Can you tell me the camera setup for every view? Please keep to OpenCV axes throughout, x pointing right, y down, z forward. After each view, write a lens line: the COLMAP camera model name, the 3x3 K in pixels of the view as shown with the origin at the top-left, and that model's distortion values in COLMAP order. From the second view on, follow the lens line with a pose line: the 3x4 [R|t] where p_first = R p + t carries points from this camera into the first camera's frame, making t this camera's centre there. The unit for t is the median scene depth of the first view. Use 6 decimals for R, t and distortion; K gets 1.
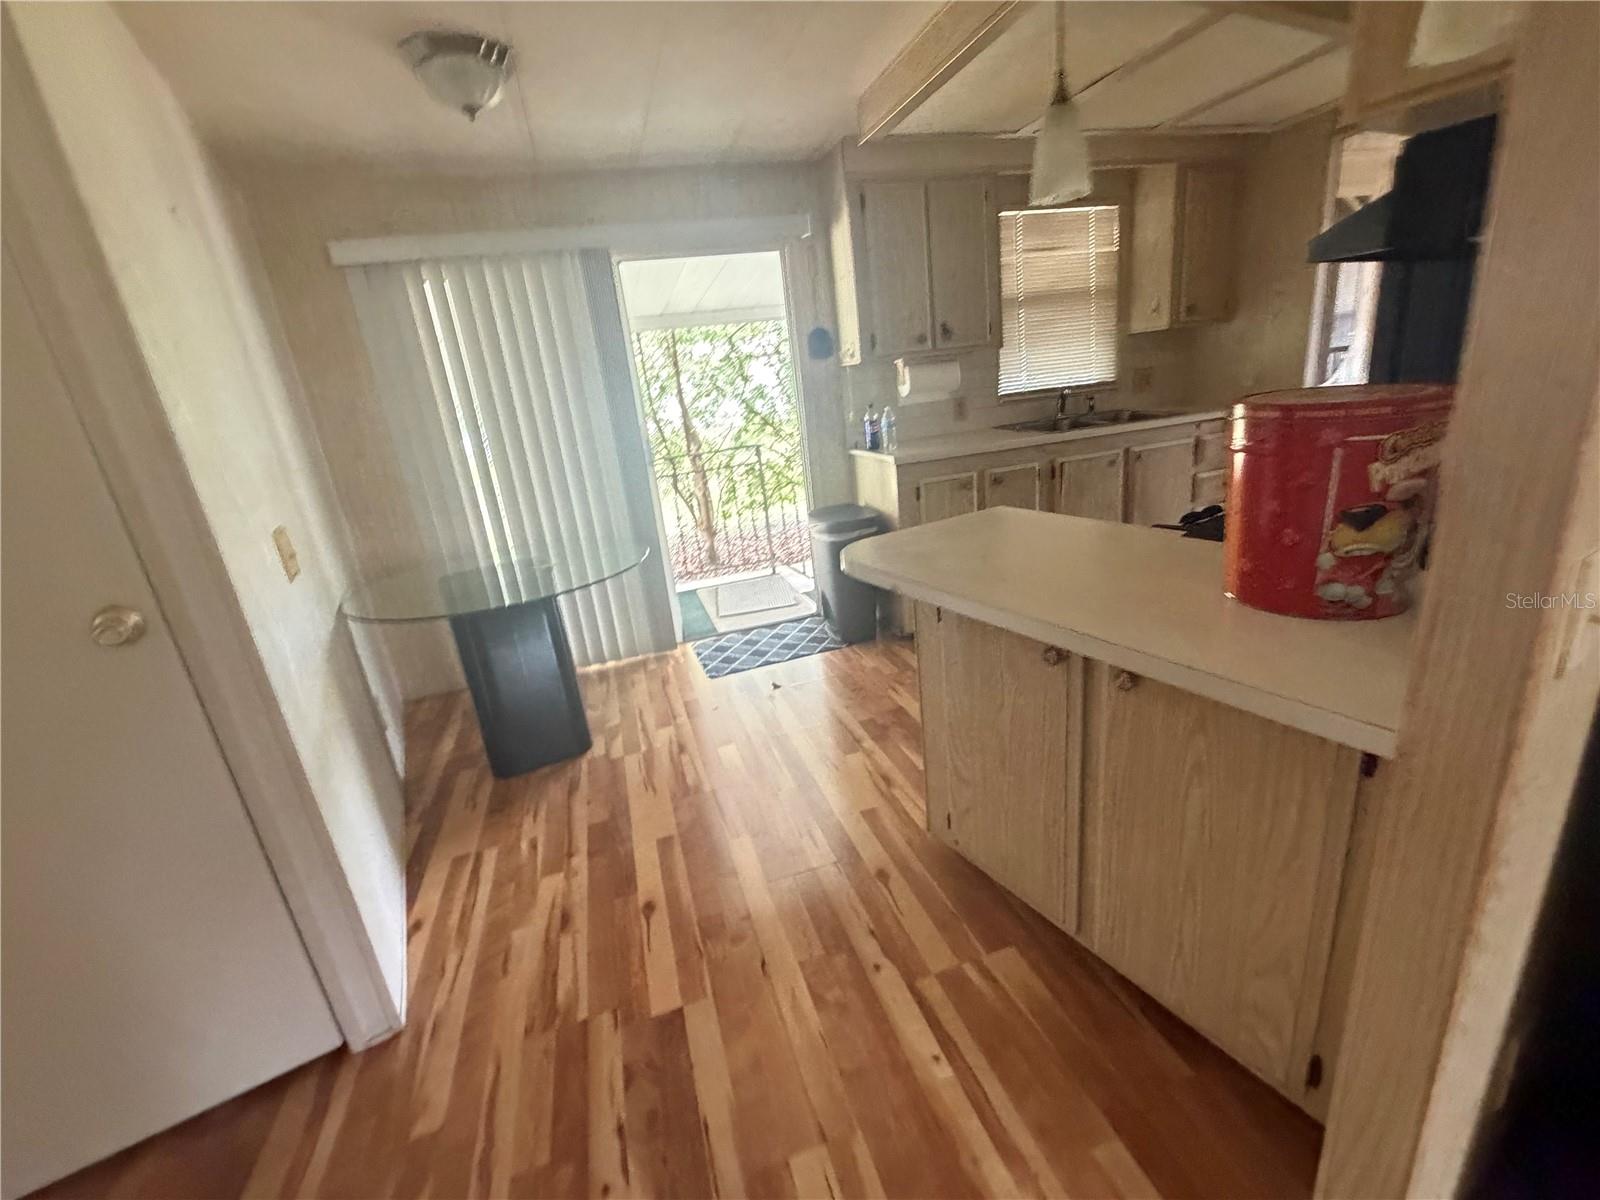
lens RADIAL K [[687.0, 0, 800.0], [0, 687.0, 600.0], [0, 0, 1]] dist [-0.003841, -0.000338]
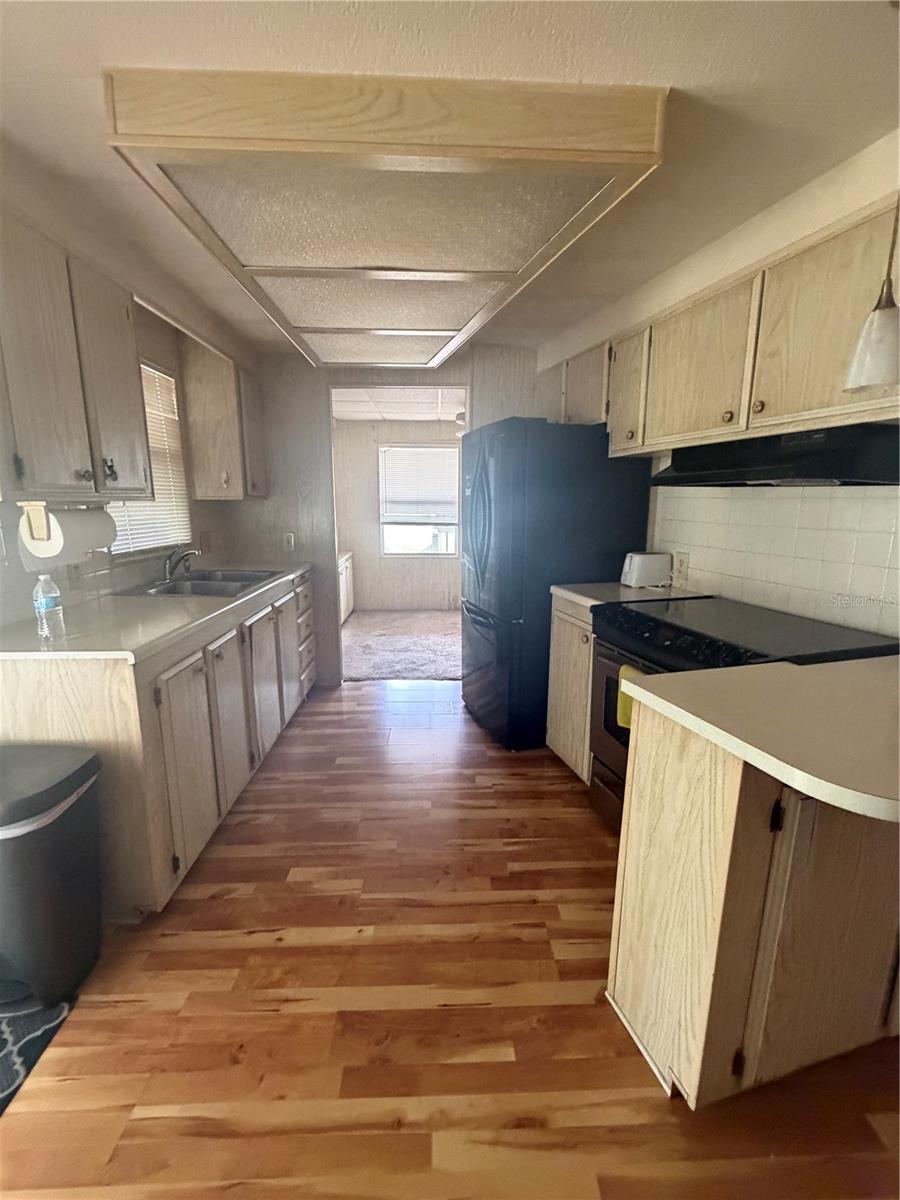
lens RADIAL K [[512.9, 0, 450.0], [0, 512.9, 600.0], [0, 0, 1]] dist [0.000857, 0.000048]
pose [[0.248750, -0.075779, 0.965599, -0.216503], [0.266335, 0.963855, 0.007031, -0.160464], [-0.931230, 0.255424, 0.259941, 0.534637]]
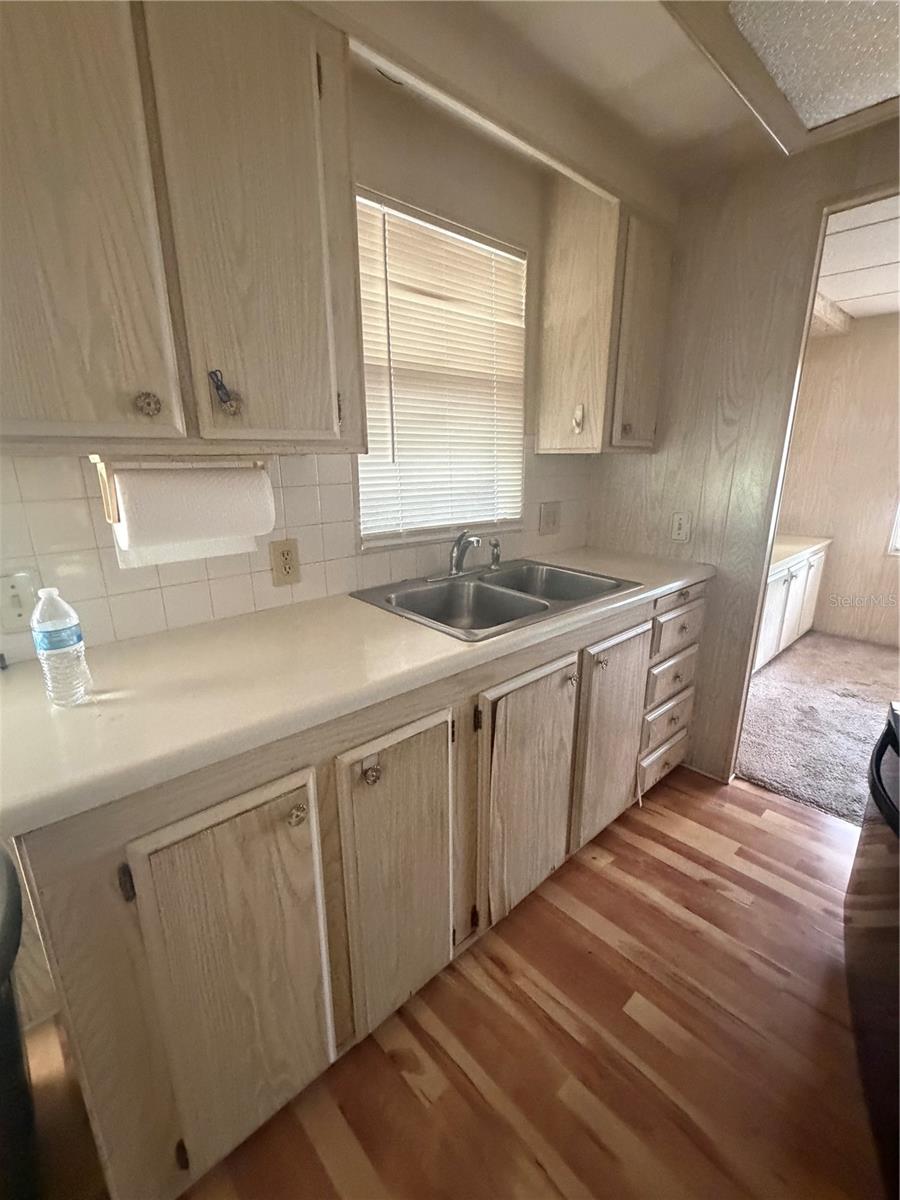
lens RADIAL K [[515.3, 0, 449.2], [0, 515.3, 602.3], [0, 0, 1]] dist [-0.003841, -0.000338]
pose [[0.891024, -0.016736, 0.453647, 0.182929], [0.044051, 0.997792, -0.049710, -0.243707], [-0.451813, 0.064276, 0.889794, 0.662277]]
